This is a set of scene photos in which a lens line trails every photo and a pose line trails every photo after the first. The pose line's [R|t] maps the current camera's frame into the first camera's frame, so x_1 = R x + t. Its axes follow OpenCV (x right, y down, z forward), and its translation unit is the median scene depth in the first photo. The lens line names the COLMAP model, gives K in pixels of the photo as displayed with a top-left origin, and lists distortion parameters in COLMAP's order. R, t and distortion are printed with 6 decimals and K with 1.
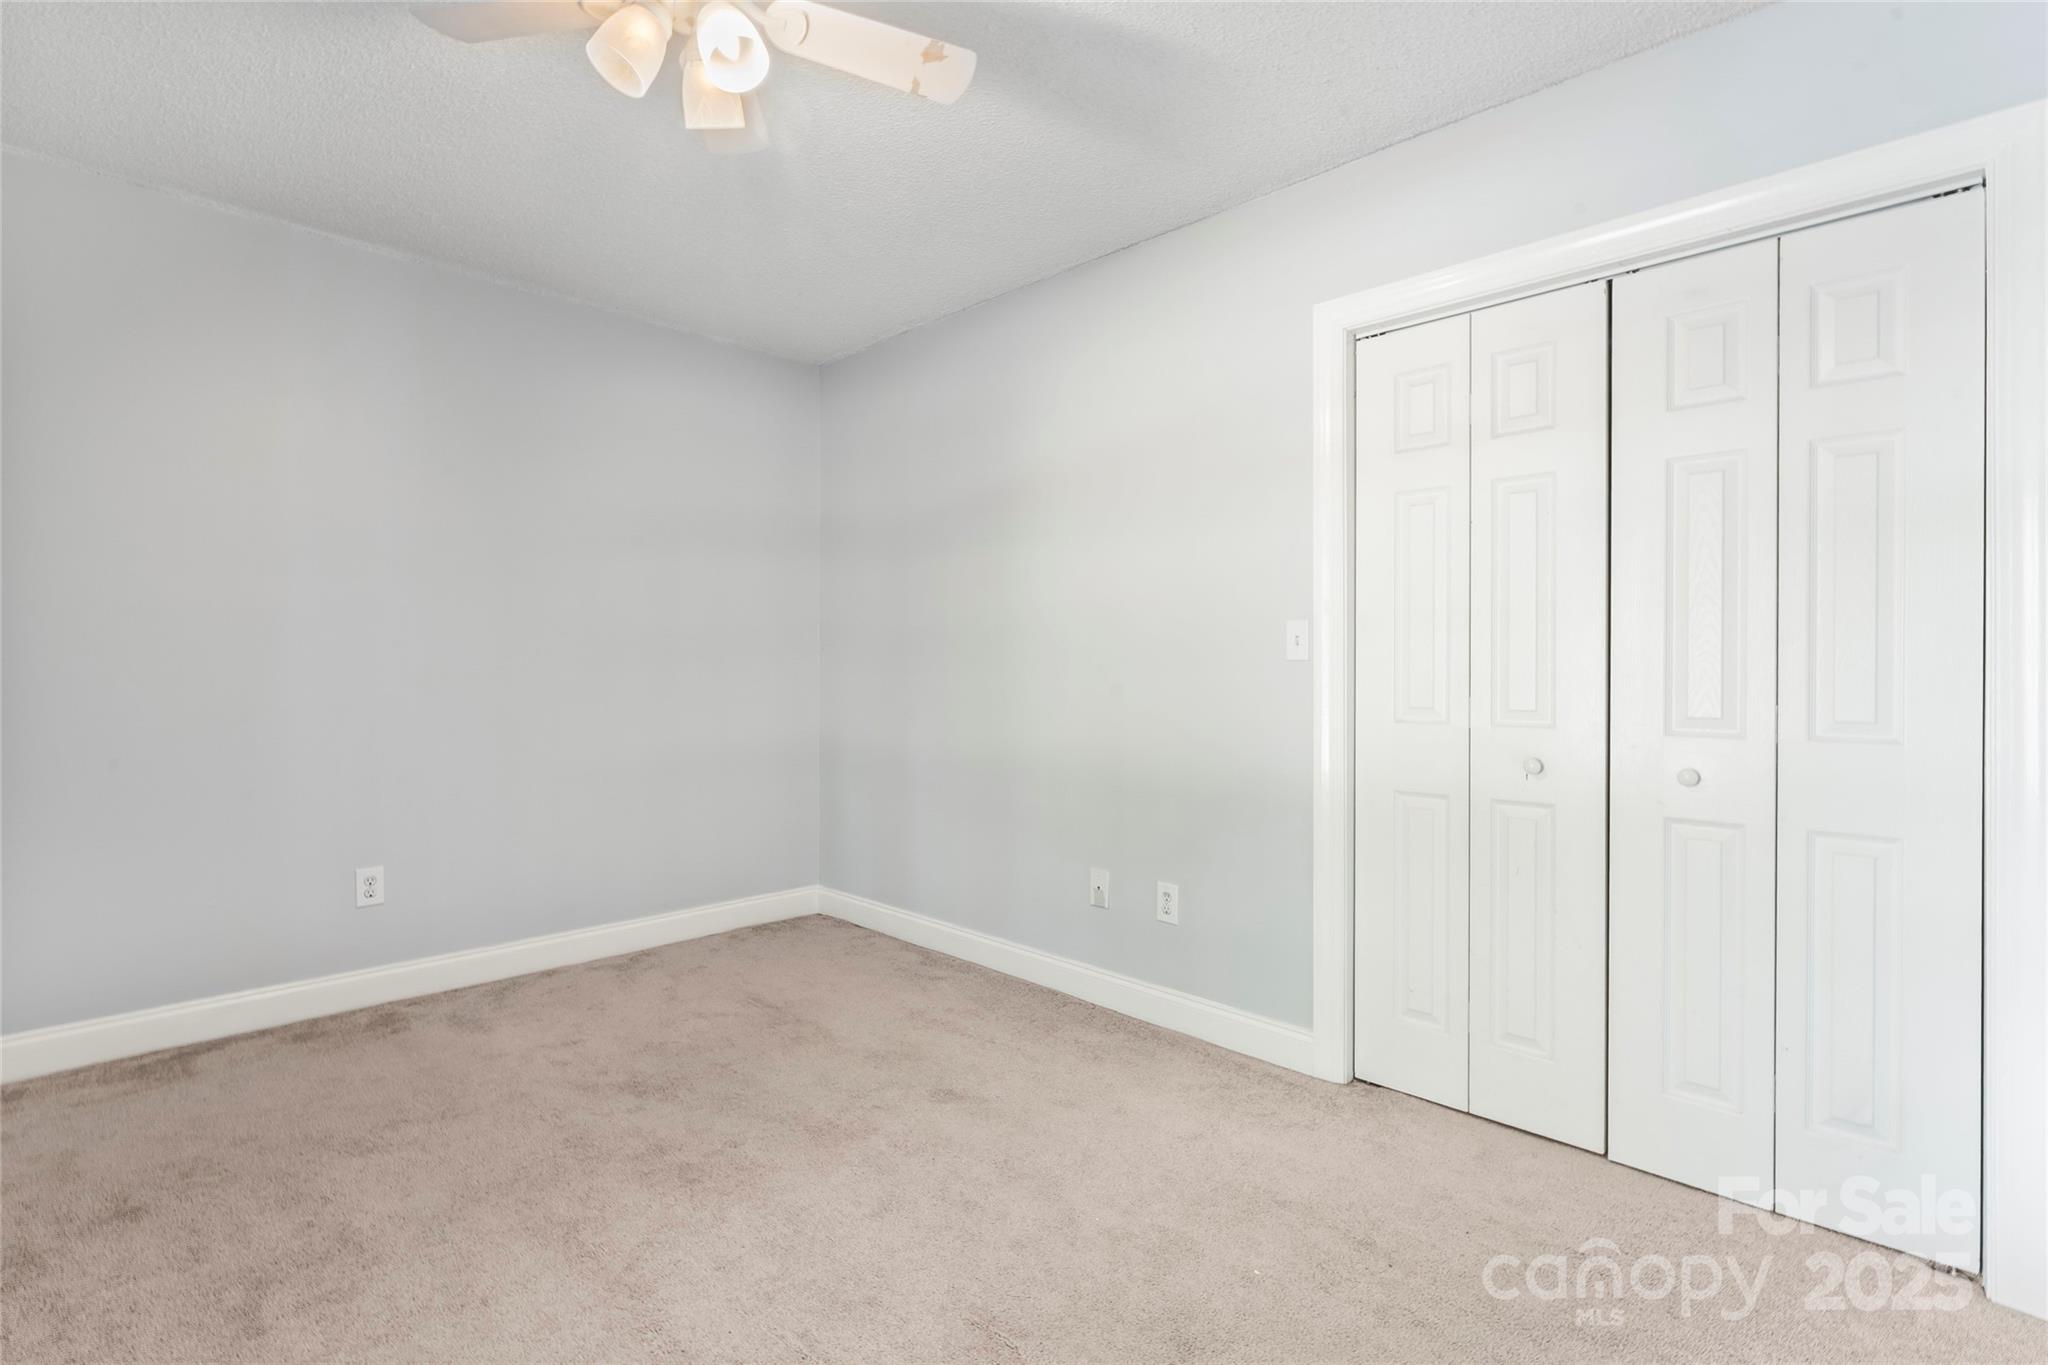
lens RADIAL K [[969.3, 0, 1013.0], [0, 969.3, 681.2], [0, 0, 1]] dist [-0.000521, 0.000372]
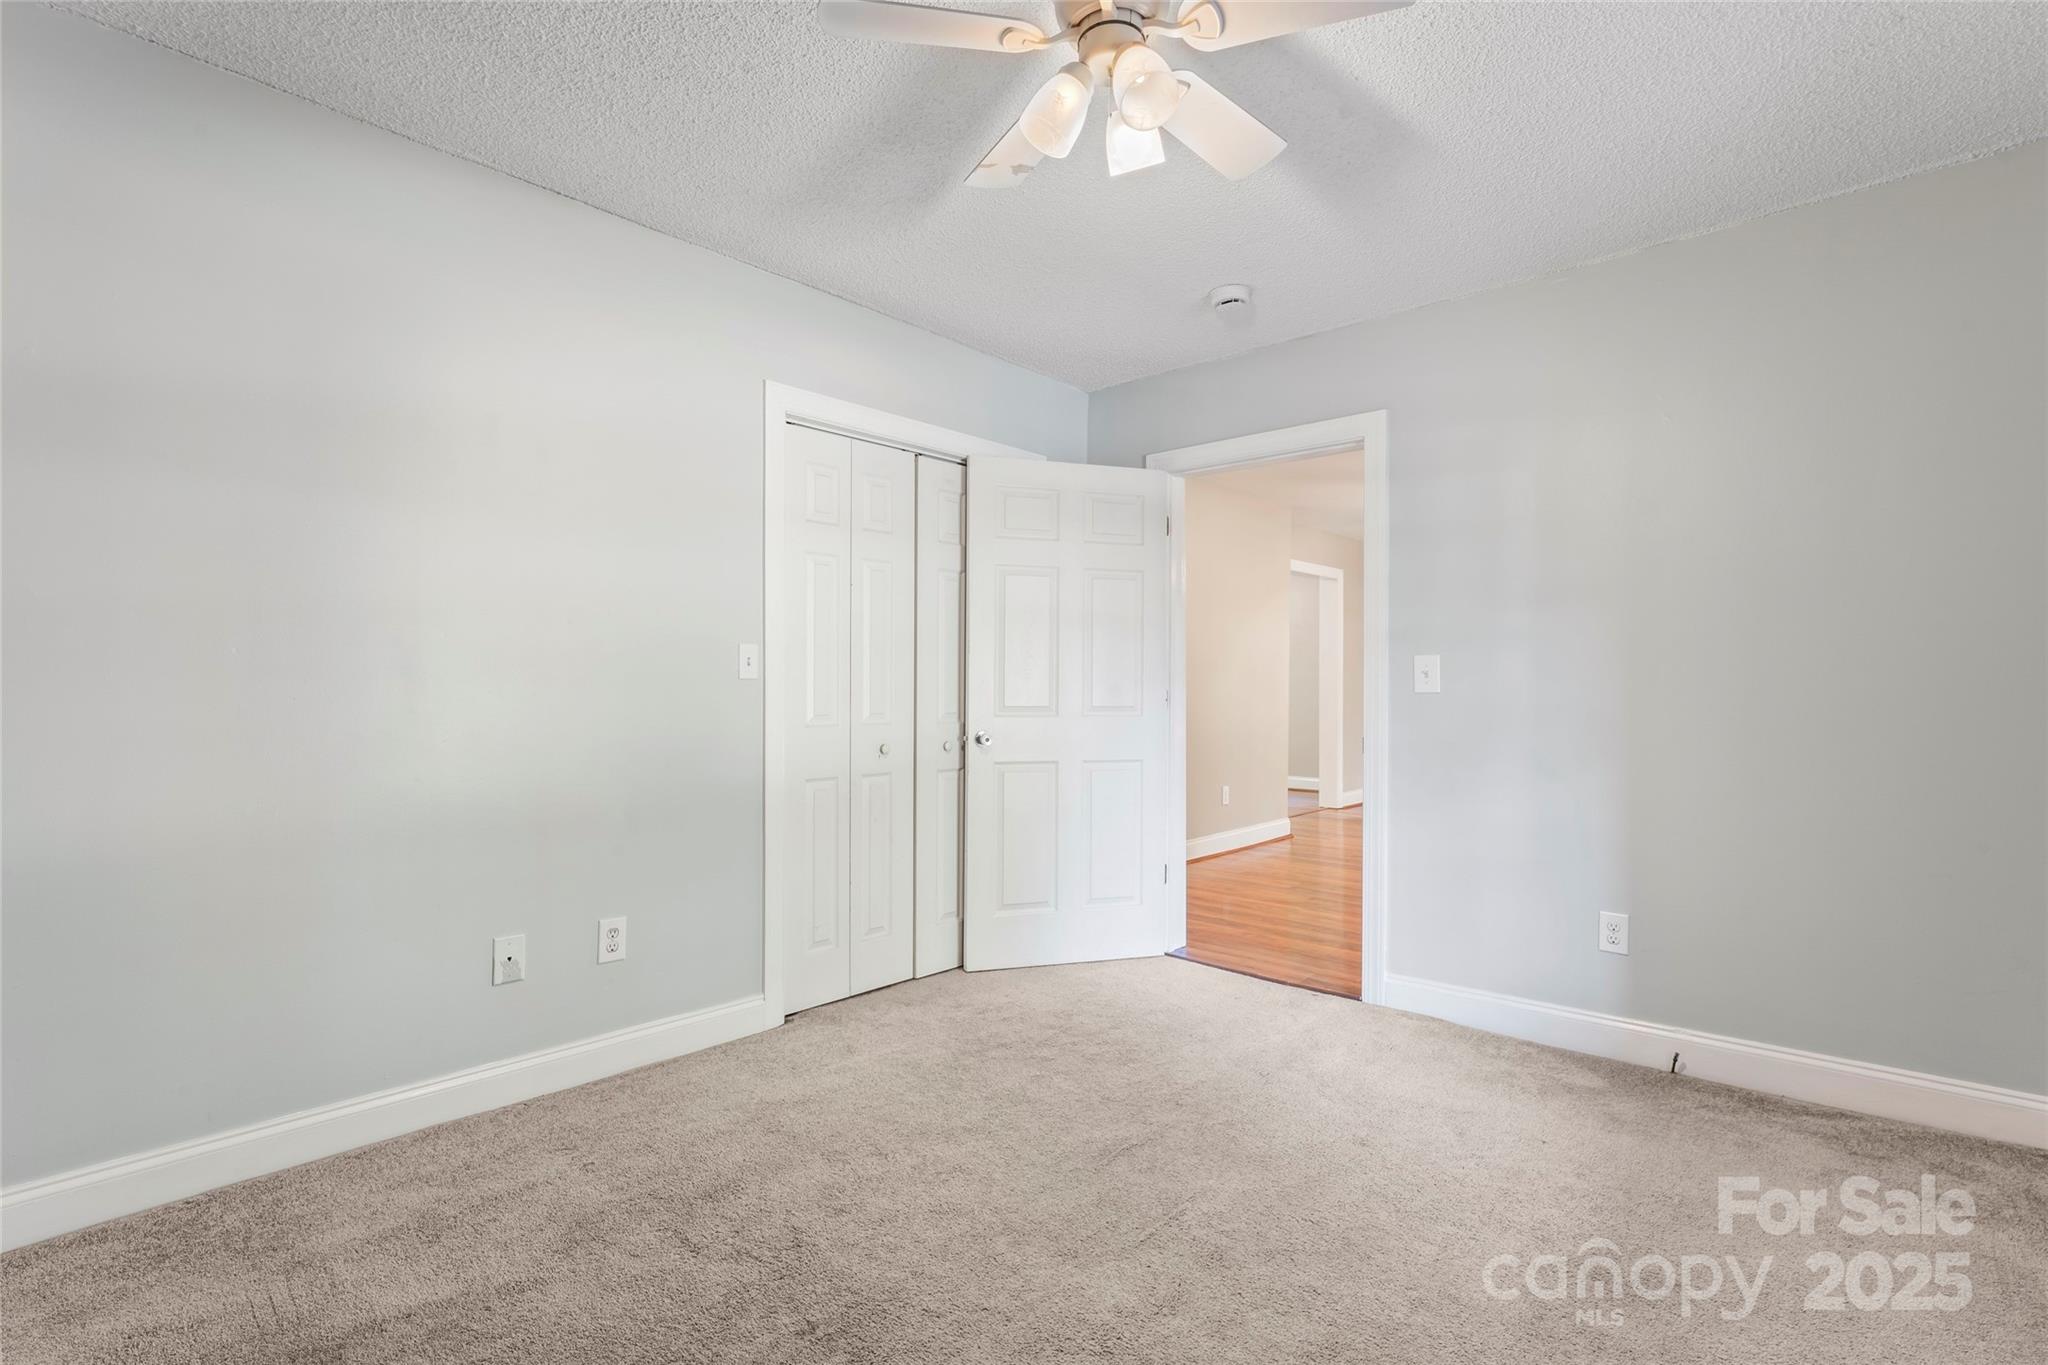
lens RADIAL K [[969.3, 0, 1013.0], [0, 969.3, 681.2], [0, 0, 1]] dist [-0.000521, 0.000372]
pose [[-0.043750, 0.002505, 0.999039, -0.941245], [0.006258, 0.999978, -0.002233, -0.015008], [-0.999023, 0.006155, -0.043764, 0.794099]]
